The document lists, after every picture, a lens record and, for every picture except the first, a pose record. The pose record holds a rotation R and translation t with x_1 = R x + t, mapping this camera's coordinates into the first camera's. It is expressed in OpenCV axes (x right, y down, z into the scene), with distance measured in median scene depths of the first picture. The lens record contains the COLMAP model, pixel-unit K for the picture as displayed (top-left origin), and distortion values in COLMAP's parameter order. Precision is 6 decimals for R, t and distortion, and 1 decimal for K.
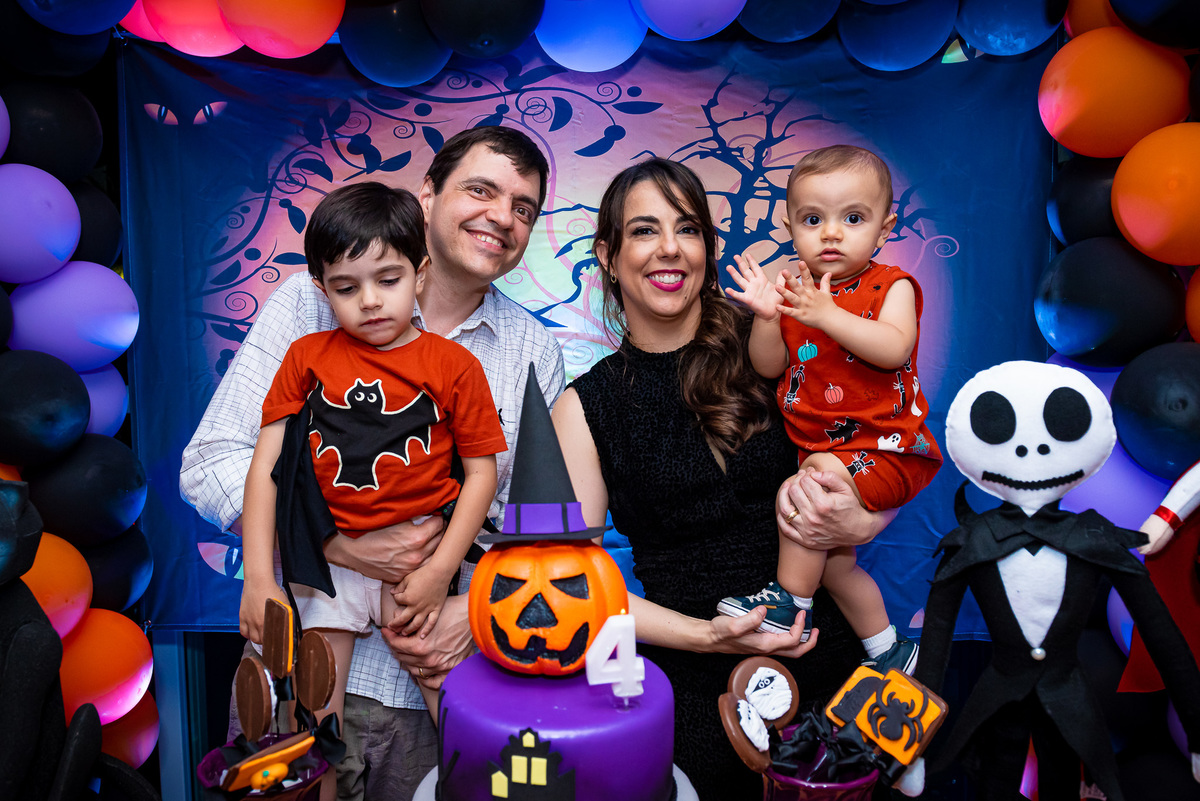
lens RADIAL K [[988.2, 0, 565.7], [0, 988.2, 367.8], [0, 0, 1]] dist [-0.046971, -0.009375]
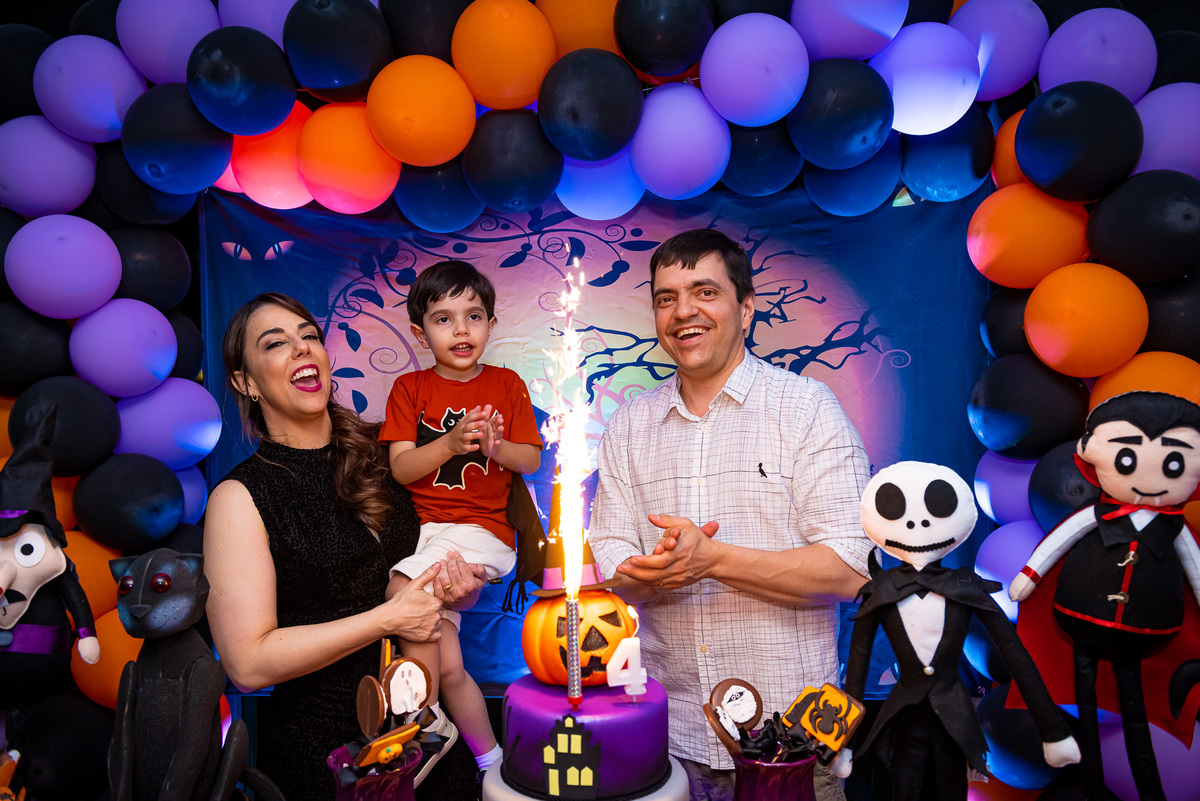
lens RADIAL K [[1021.6, 0, 574.3], [0, 1021.6, 403.8], [0, 0, 1]] dist [-0.009727, -0.007225]
pose [[0.999954, -0.008627, 0.004135, -0.026379], [0.008826, 0.998669, -0.050823, -0.018424], [-0.003691, 0.050857, 0.998699, -0.462834]]
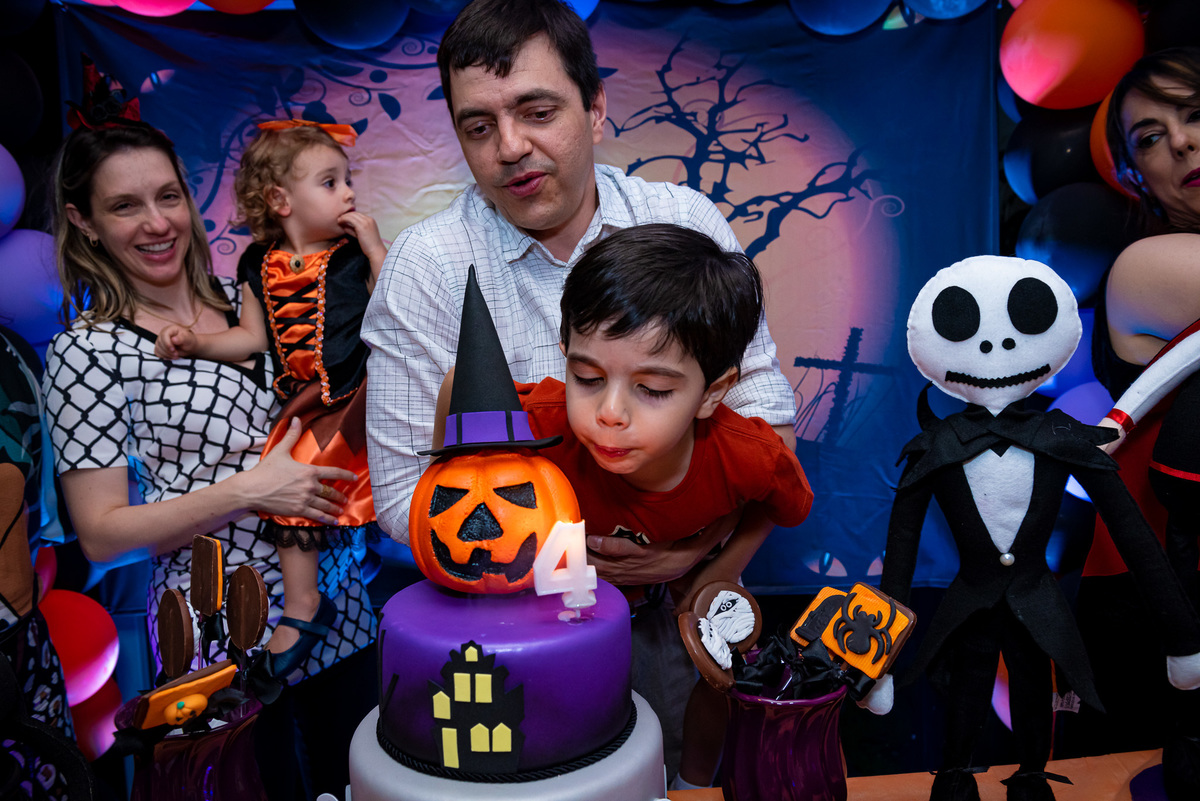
lens RADIAL K [[922.2, 0, 595.8], [0, 922.2, 396.2], [0, 0, 1]] dist [-0.039900, 0.001910]
pose [[0.997992, -0.022276, 0.059294, 0.027044], [0.021457, 0.999666, 0.014407, 0.105692], [-0.059595, -0.013106, 0.998137, 0.115876]]
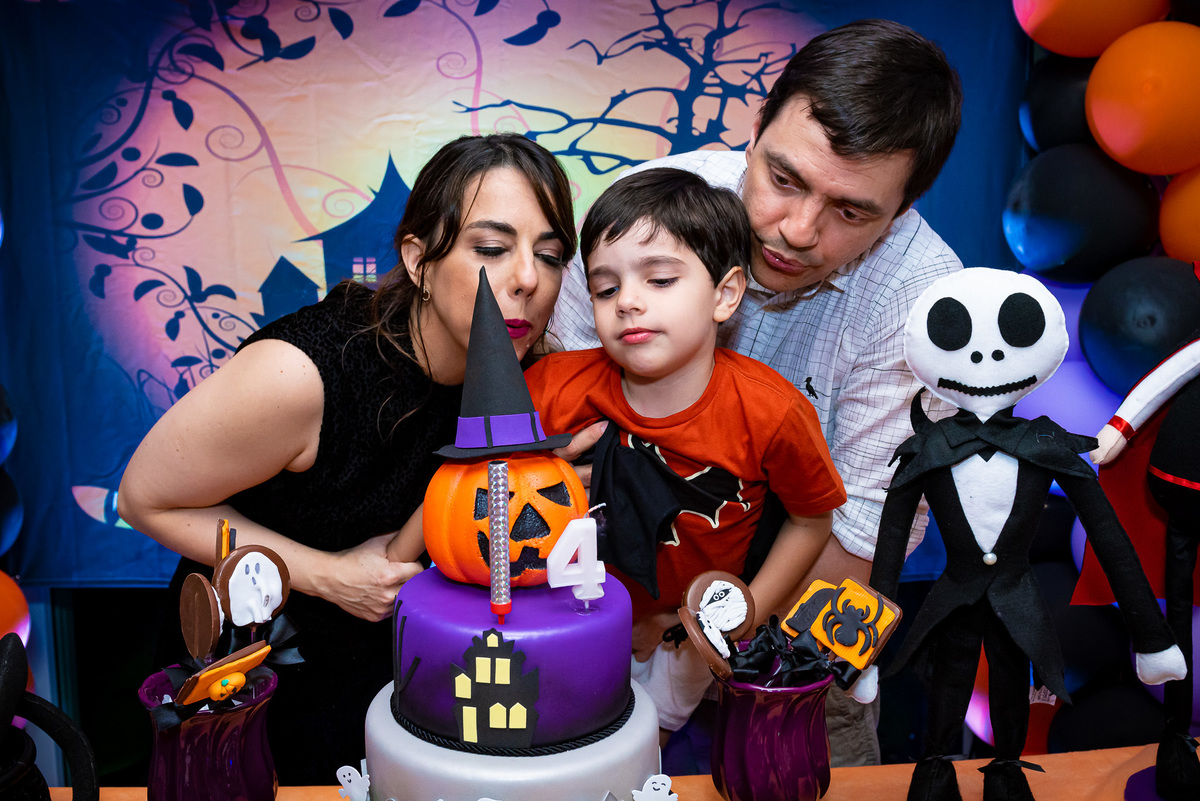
lens RADIAL K [[1193.1, 0, 558.9], [0, 1193.1, 376.8], [0, 0, 1]] dist [-0.050188, -0.001166]
pose [[0.996882, -0.005291, 0.078727, -0.053214], [0.000074, 0.997811, 0.066125, 0.023385], [-0.078904, -0.065913, 0.994701, -0.166629]]
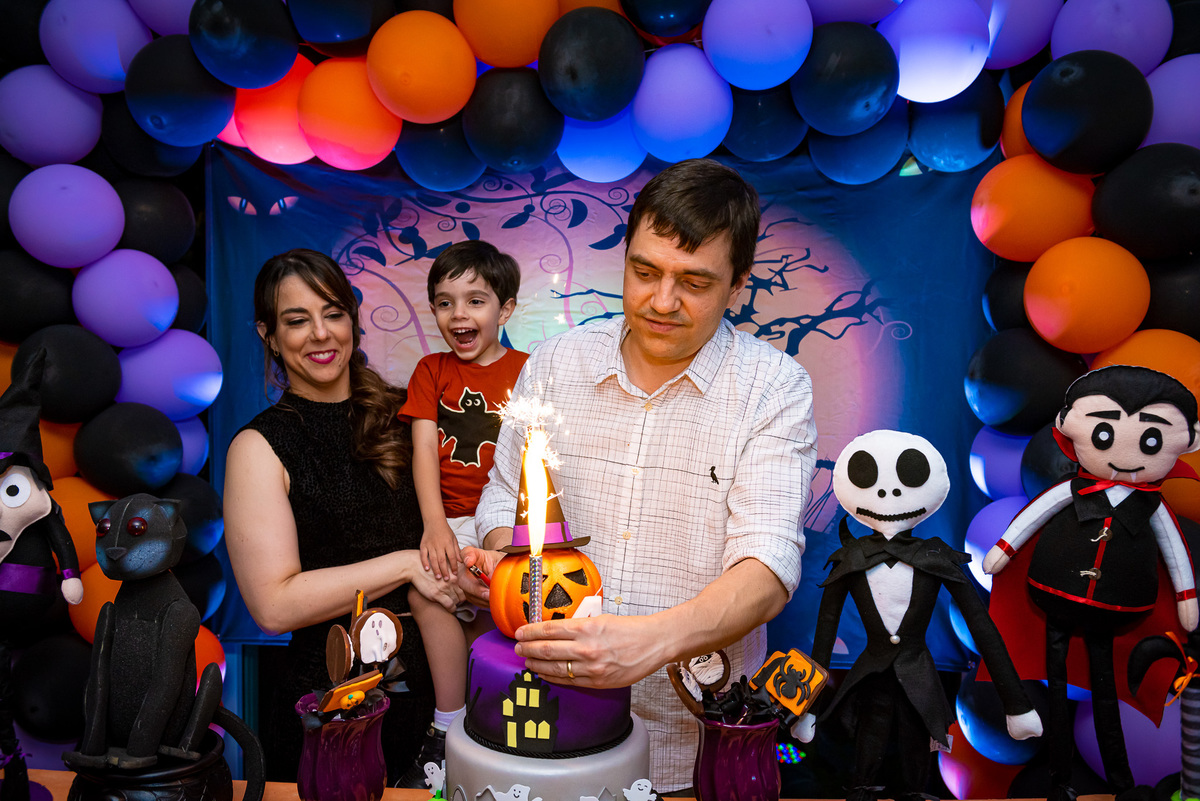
lens RADIAL K [[1017.7, 0, 573.9], [0, 1017.7, 405.1], [0, 0, 1]] dist [-0.012920, -0.003852]
pose [[0.999479, 0.020774, -0.024682, 0.051068], [-0.021230, 0.999606, -0.018353, -0.005823], [0.024291, 0.018867, 0.999527, -0.456927]]
